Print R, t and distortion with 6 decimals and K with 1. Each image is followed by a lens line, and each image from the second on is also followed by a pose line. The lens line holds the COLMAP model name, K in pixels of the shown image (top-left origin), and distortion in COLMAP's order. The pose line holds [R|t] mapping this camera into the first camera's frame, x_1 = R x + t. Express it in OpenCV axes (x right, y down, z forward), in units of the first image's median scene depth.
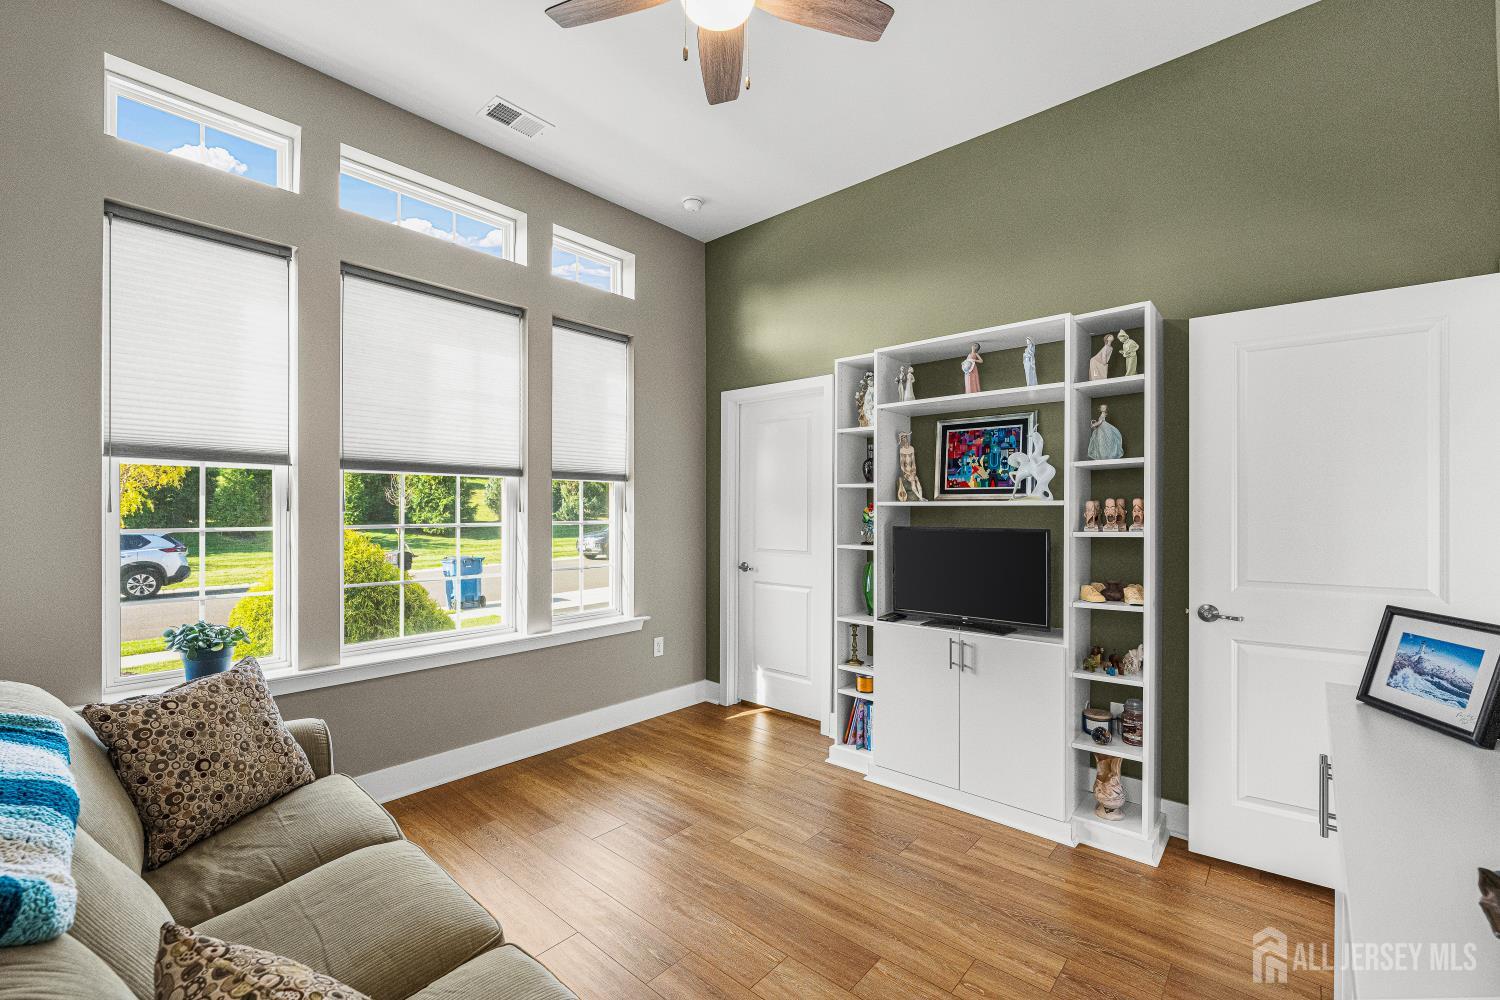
lens RADIAL K [[641.5, 0, 743.0], [0, 641.5, 487.8], [0, 0, 1]] dist [-0.001568, 0.000160]
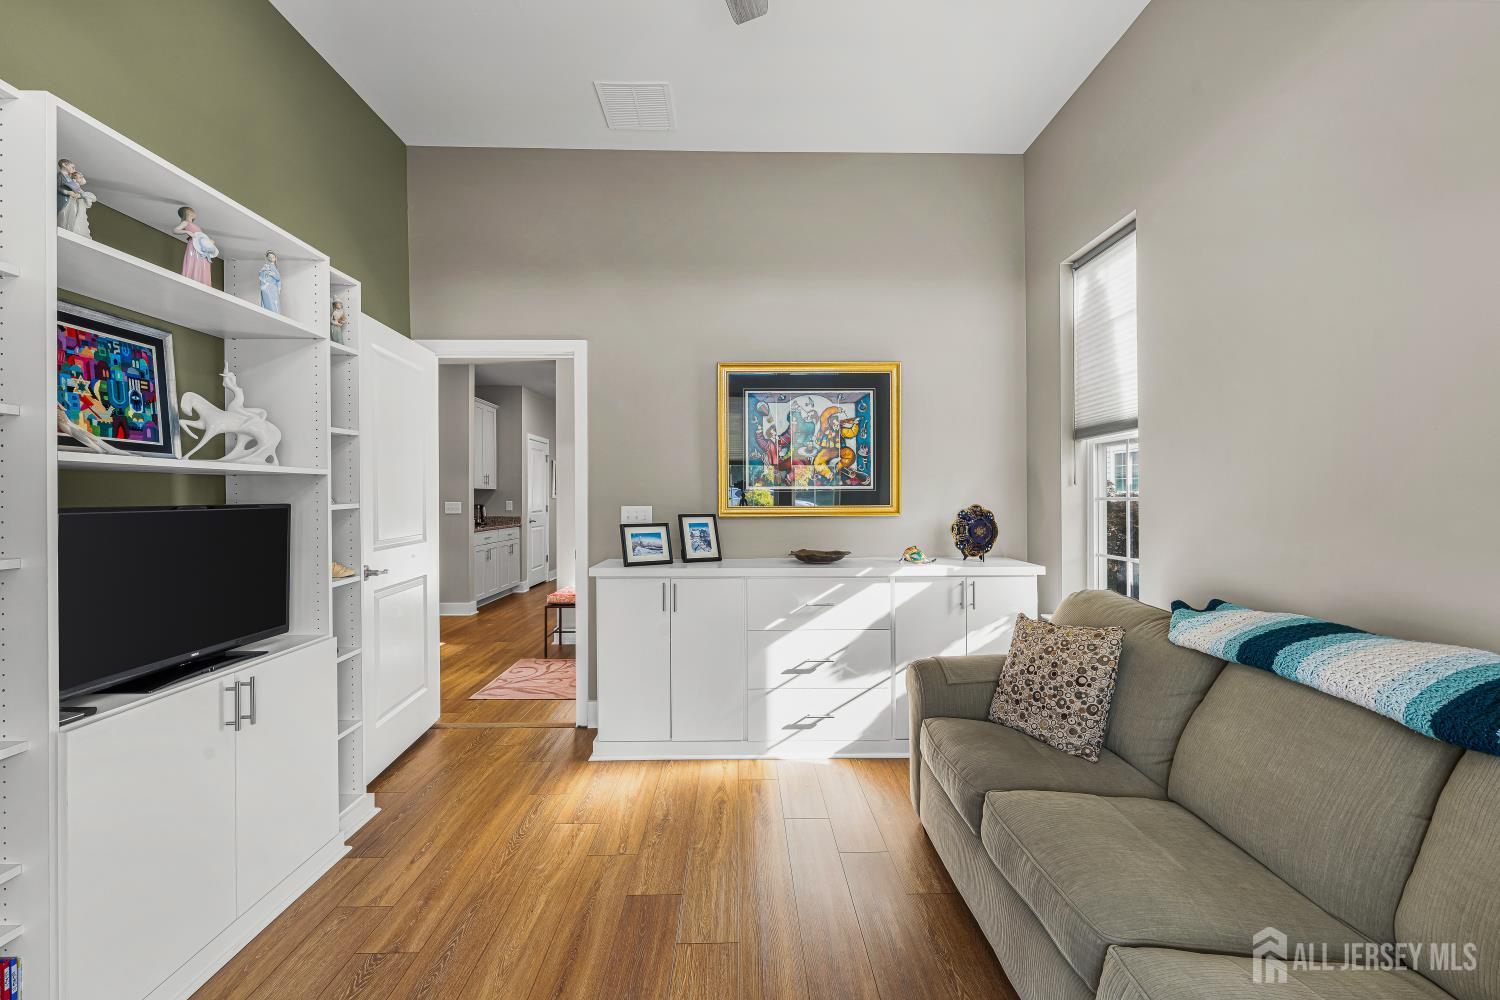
lens RADIAL K [[605.0, 0, 750.0], [0, 605.0, 500.0], [0, 0, 1]] dist [-0.000837, -0.000114]
pose [[-0.676246, 0.003665, 0.736667, -0.411979], [-0.012793, 0.999778, -0.016717, 0.057536], [-0.736565, -0.020729, -0.676049, 0.960321]]
